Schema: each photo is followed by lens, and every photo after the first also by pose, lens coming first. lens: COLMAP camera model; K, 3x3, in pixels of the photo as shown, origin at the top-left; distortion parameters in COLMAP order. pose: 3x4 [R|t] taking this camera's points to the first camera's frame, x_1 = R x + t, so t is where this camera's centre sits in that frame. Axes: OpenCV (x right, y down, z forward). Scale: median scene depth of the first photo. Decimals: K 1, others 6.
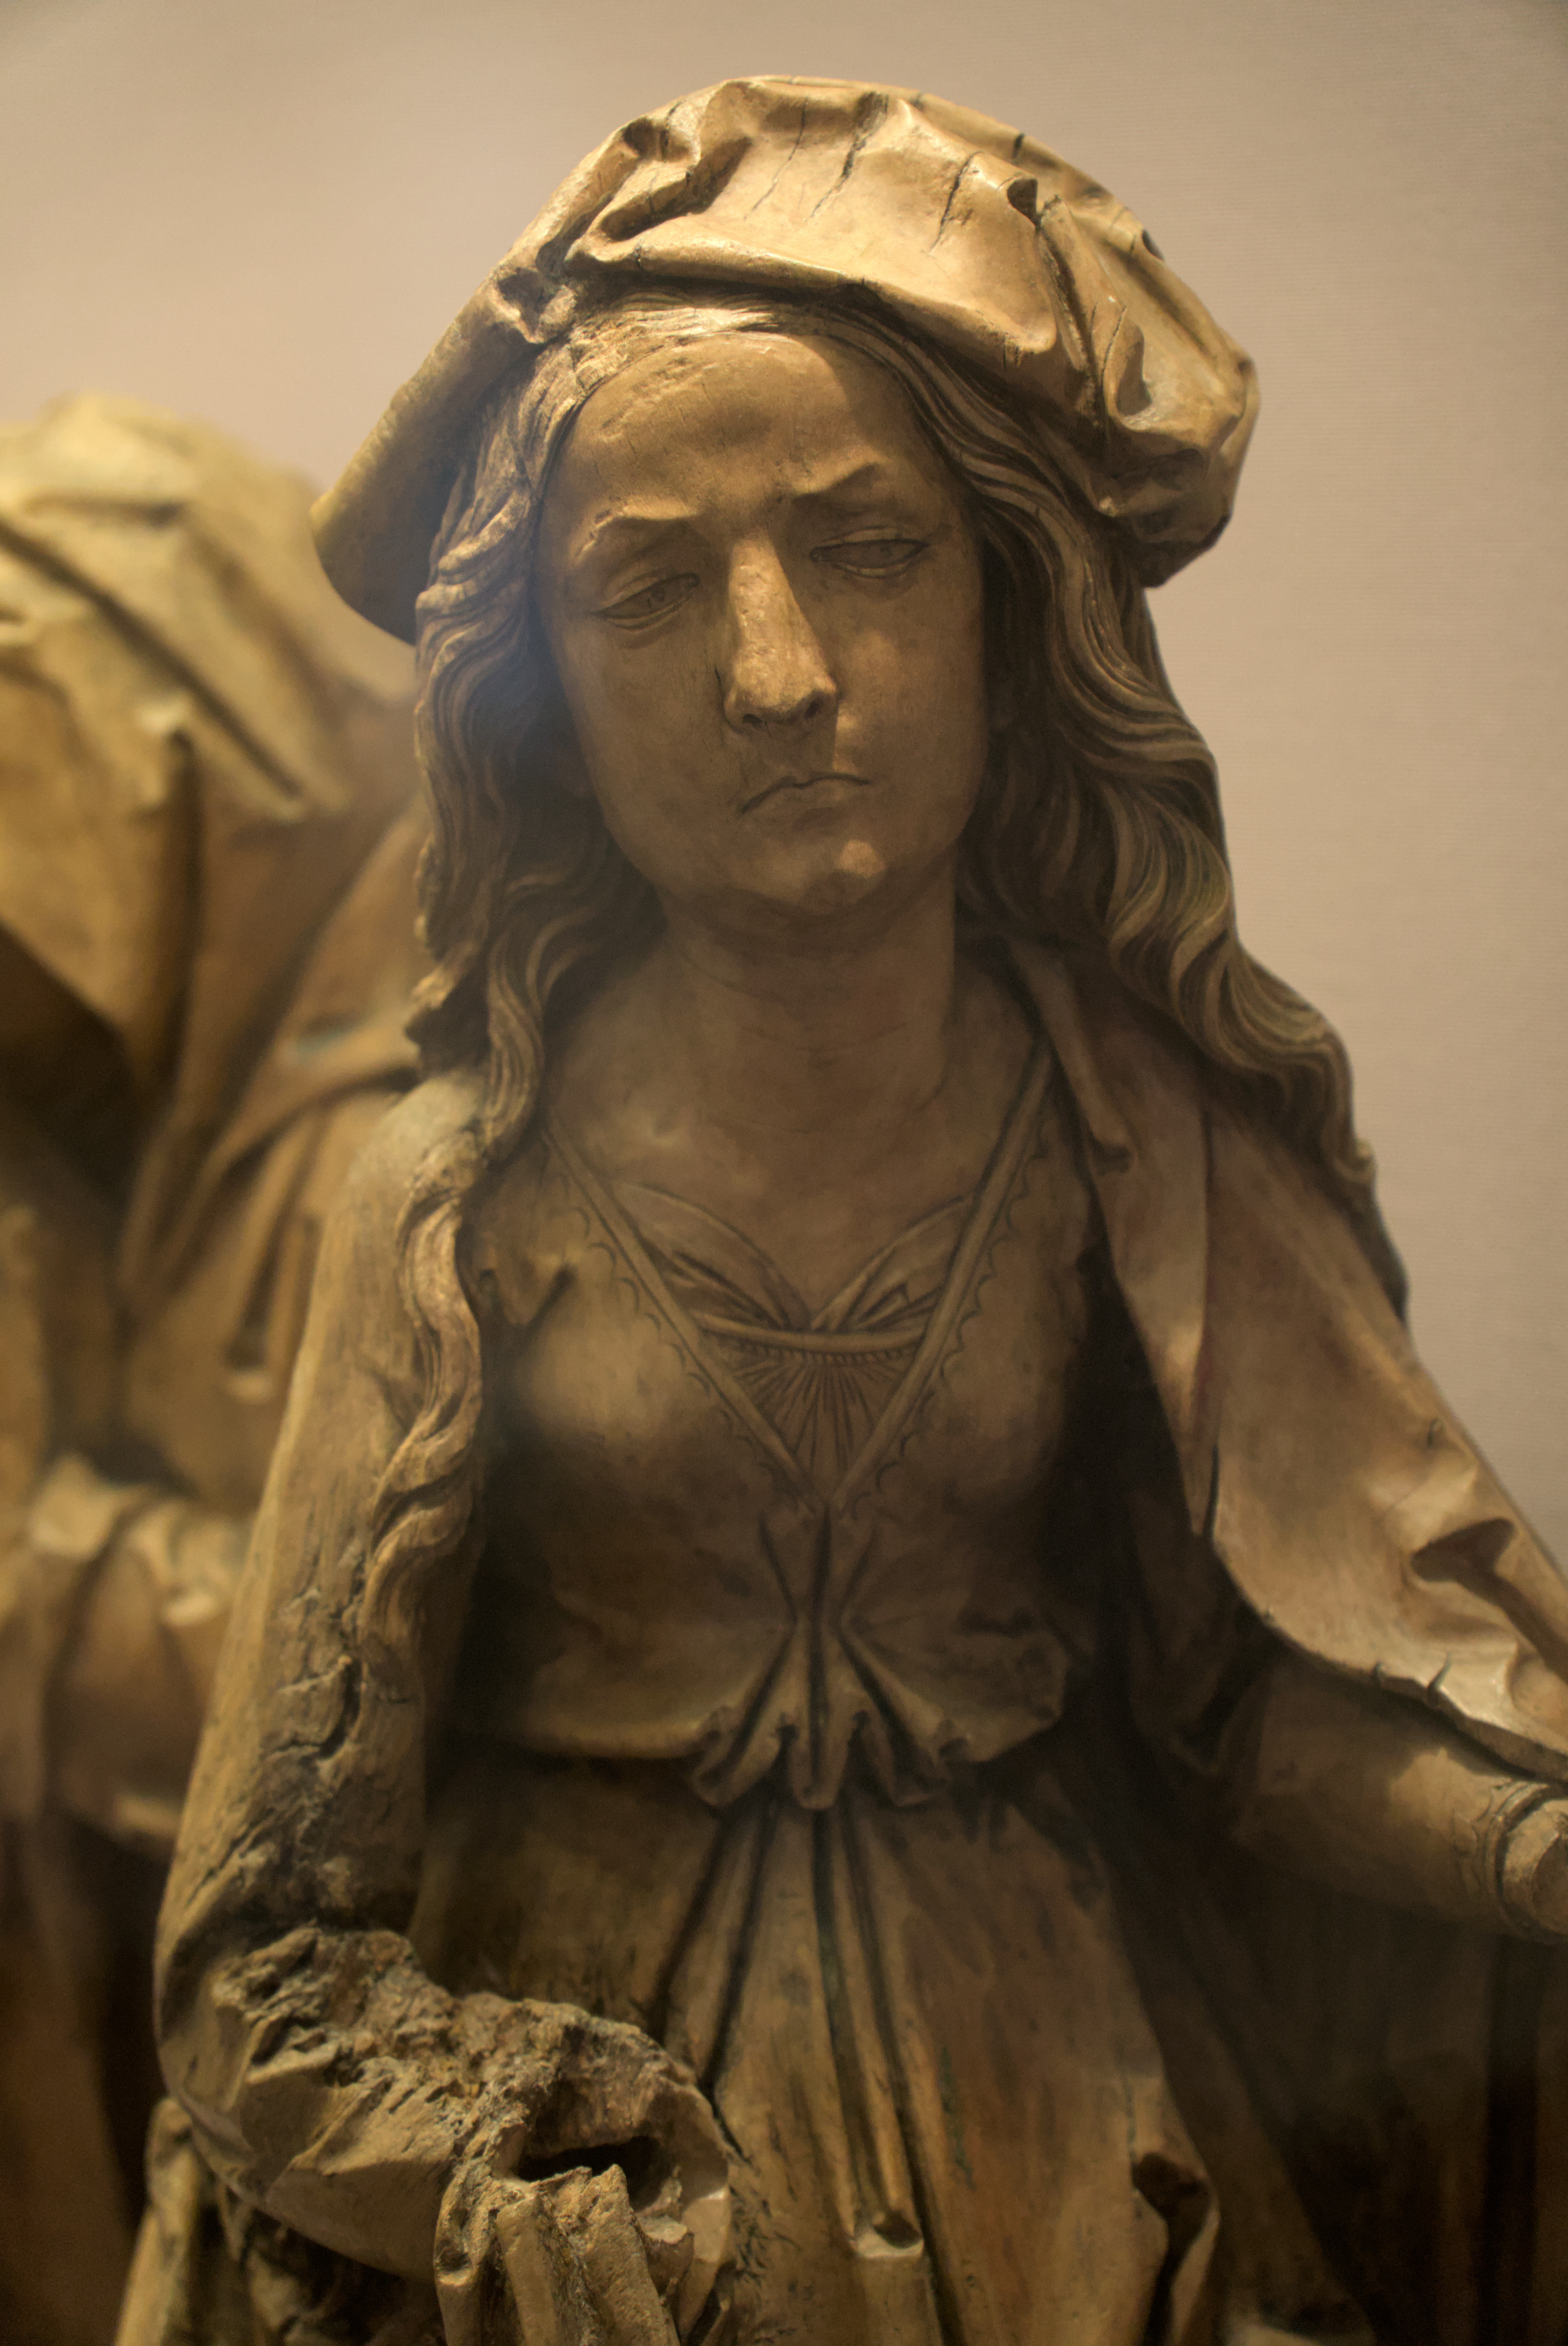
lens RADIAL K [[6328.8, 0, 784.6], [0, 6328.8, 1177.7], [0, 0, 1]] dist [0.139889, 0.000000]
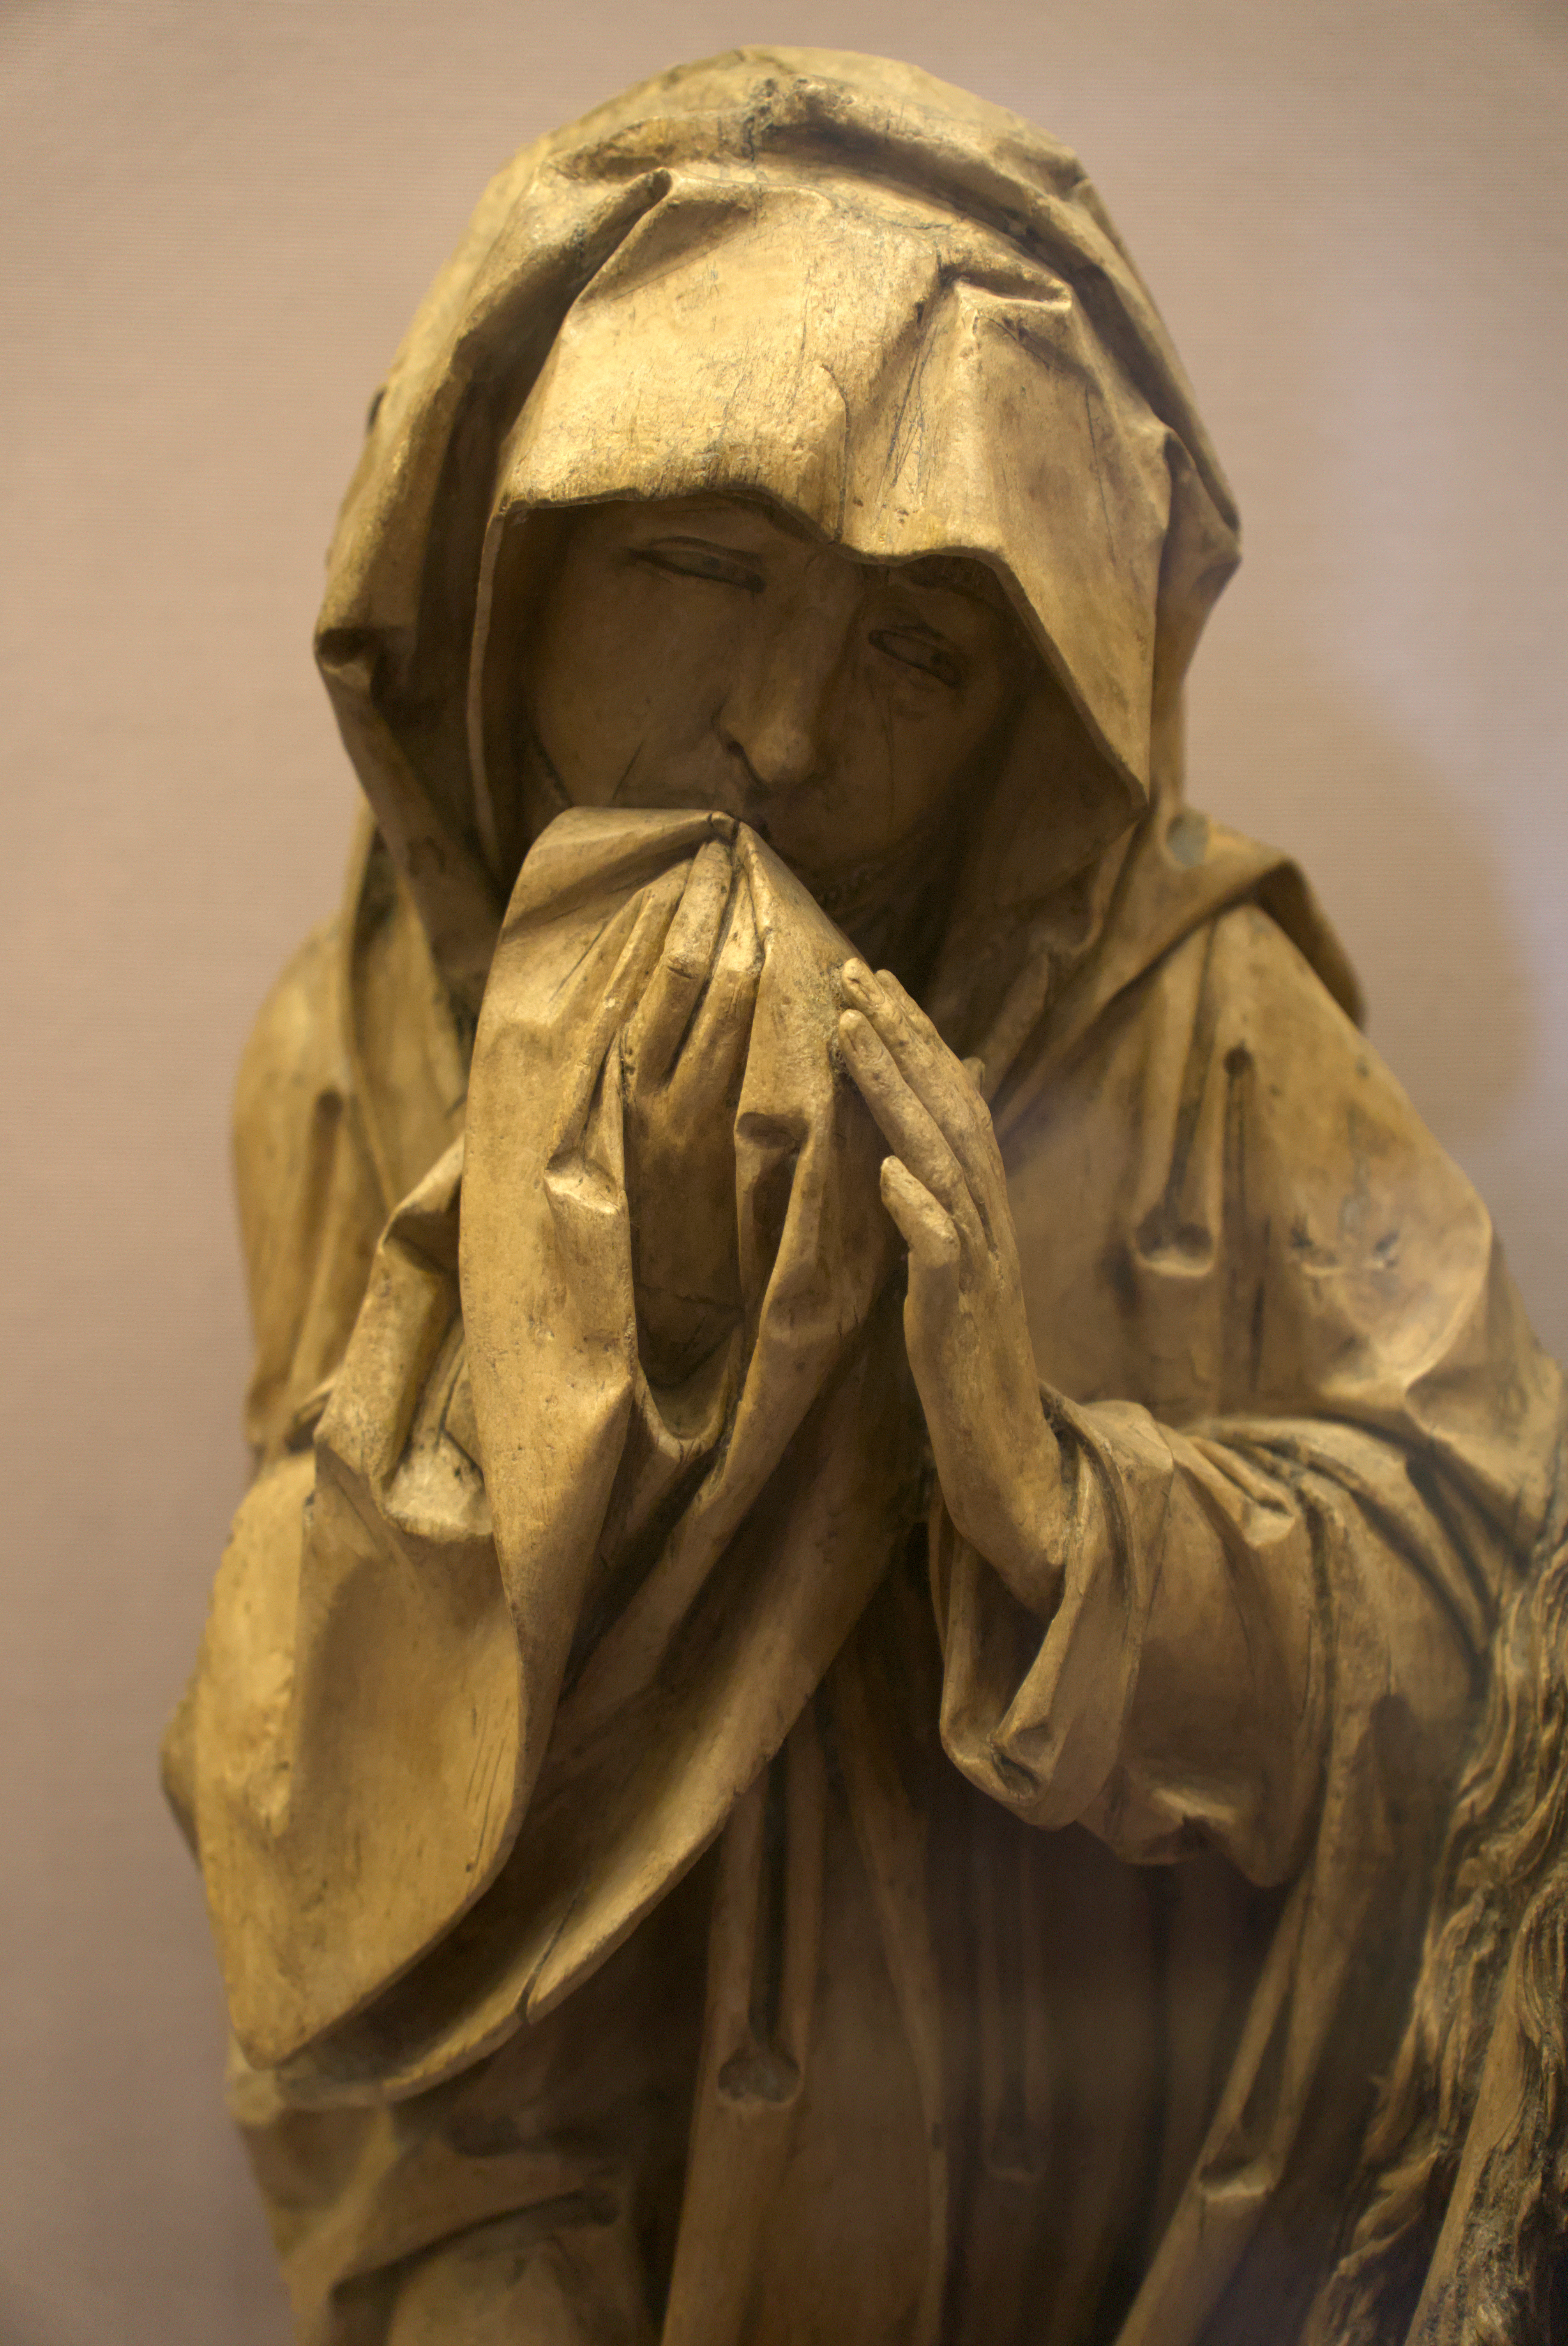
lens RADIAL K [[6328.8, 0, 780.8], [0, 6328.8, 1169.4], [0, 0, 1]] dist [0.139889, 0.000000]
pose [[0.723884, -0.038532, 0.688845, -0.786548], [0.091598, 0.994968, -0.040601, 0.056394], [-0.683814, 0.092487, 0.723771, 0.521813]]
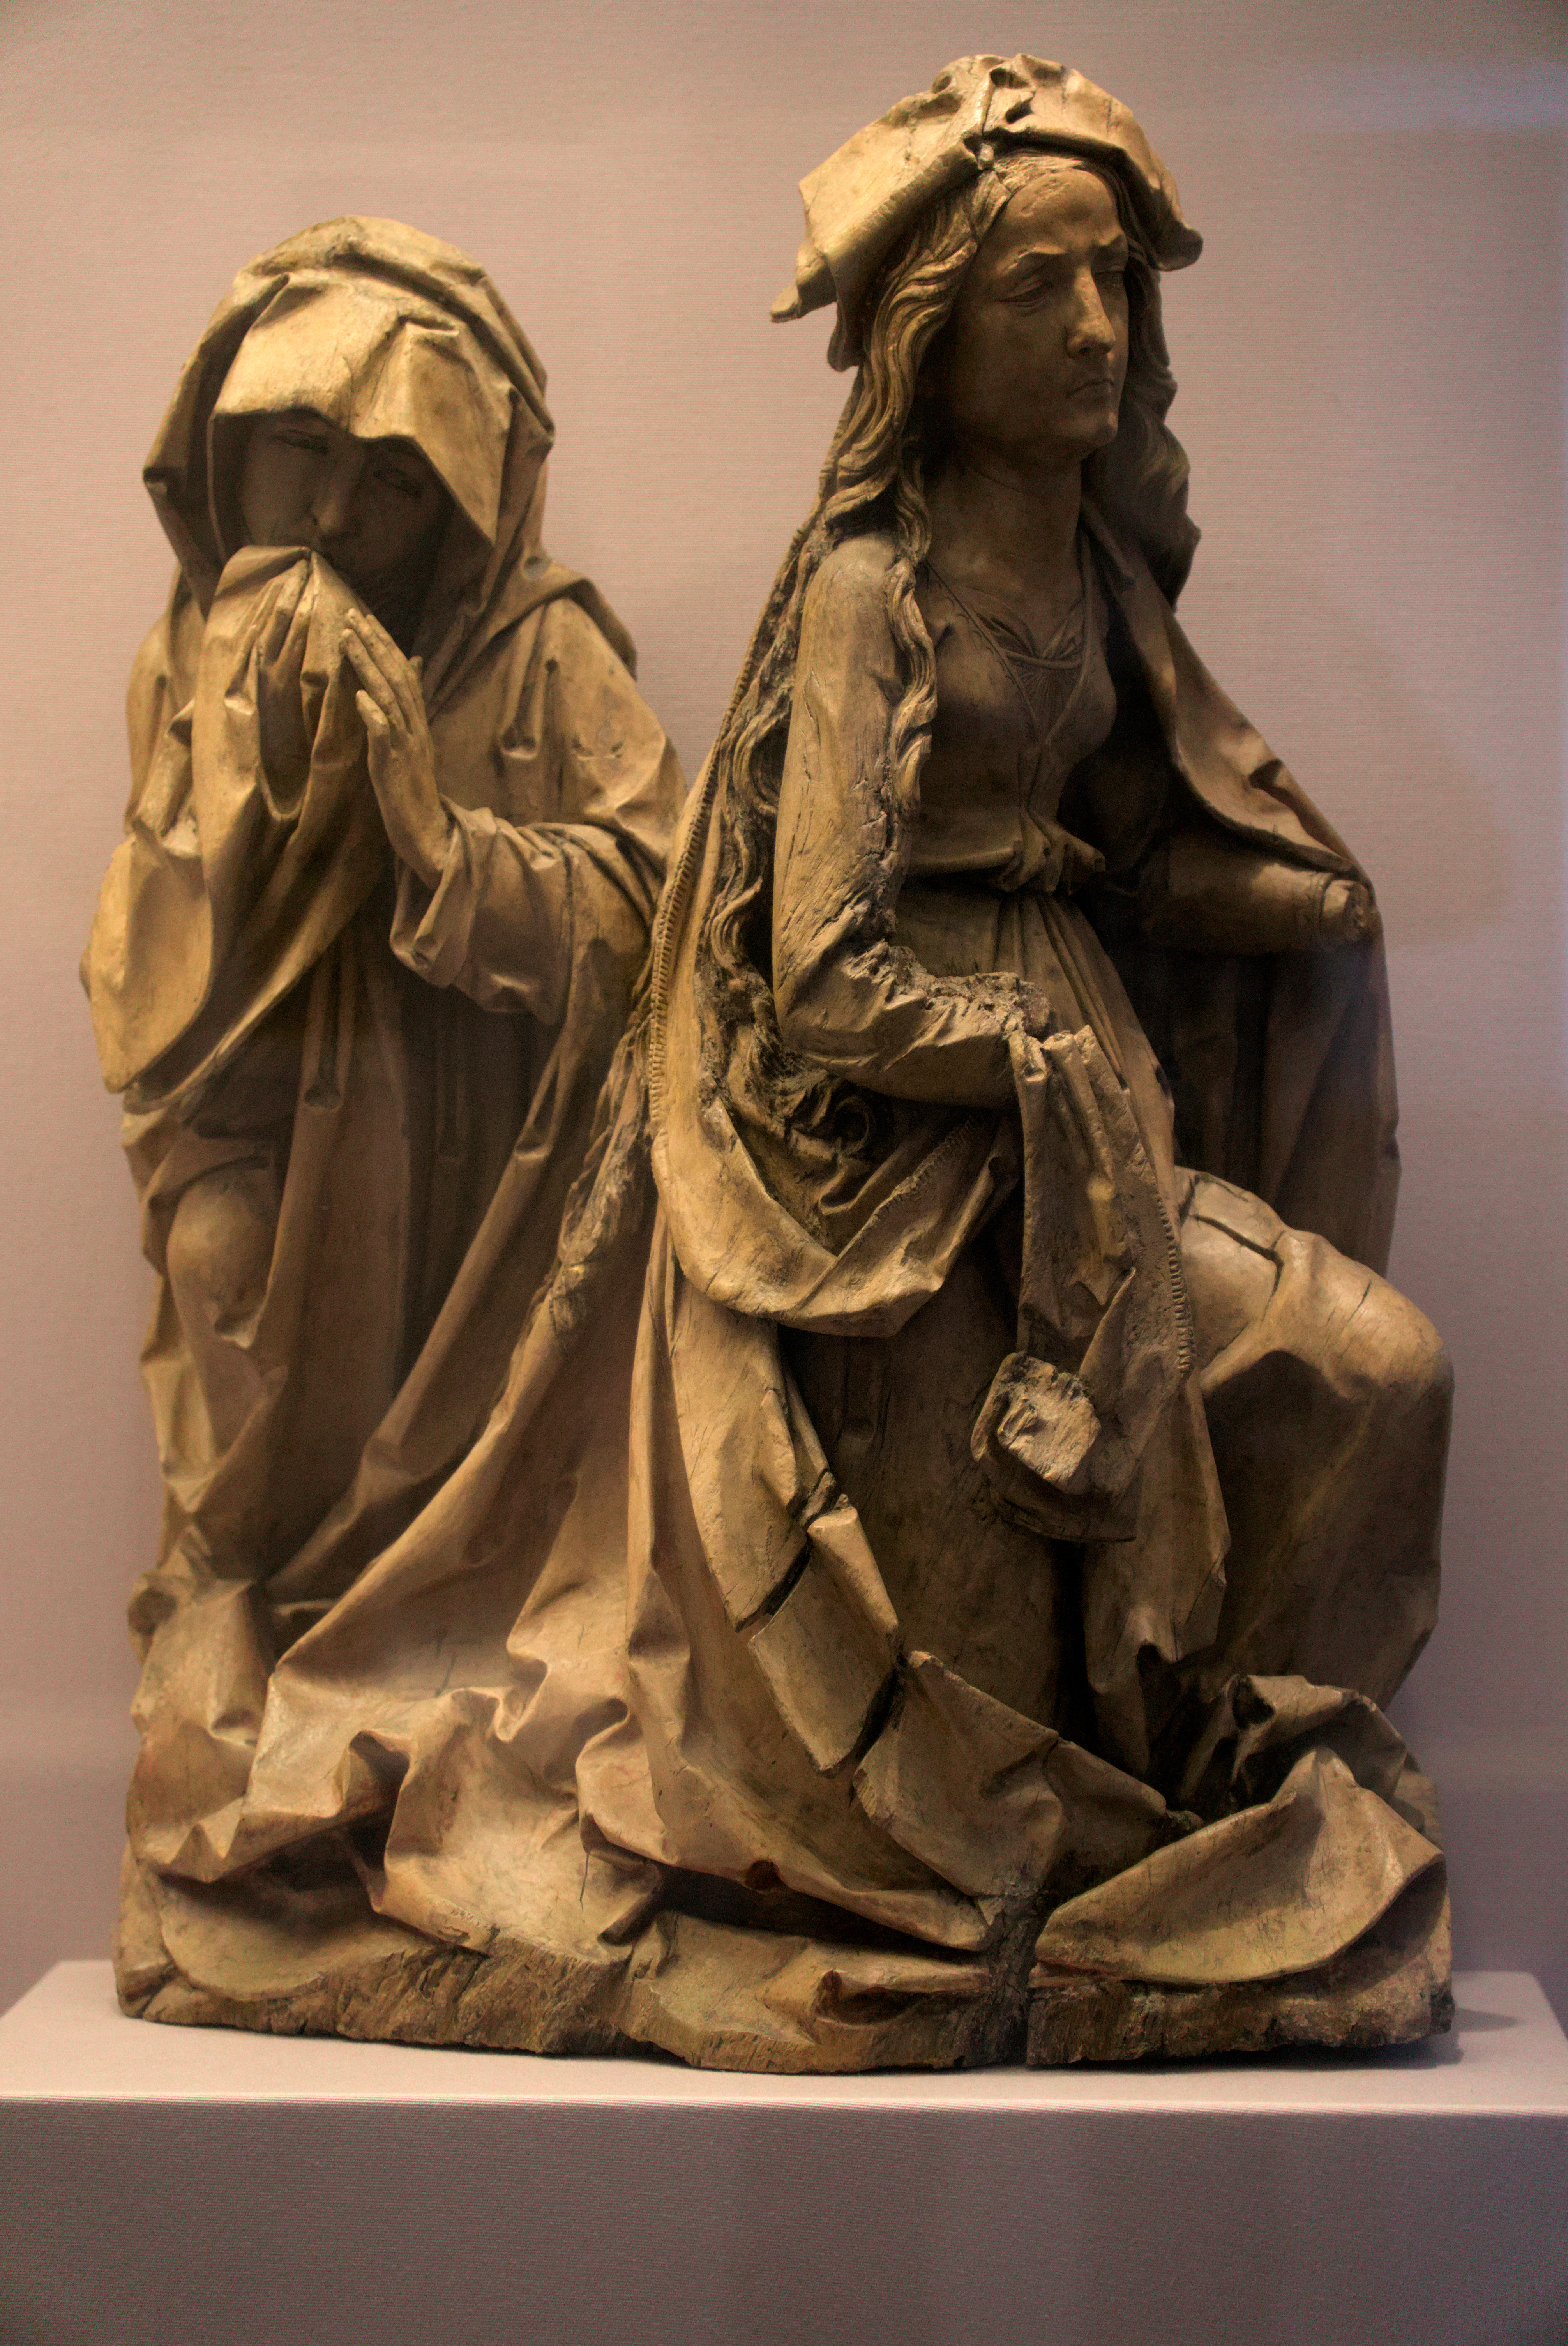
lens RADIAL K [[7075.1, 0, 787.0], [0, 7075.1, 1171.6], [0, 0, 1]] dist [0.156234, 0.000000]
pose [[0.788203, -0.021790, 0.615029, -1.499235], [0.065788, 0.996630, -0.049003, 0.301278], [-0.611889, 0.079086, 0.786980, -0.761616]]
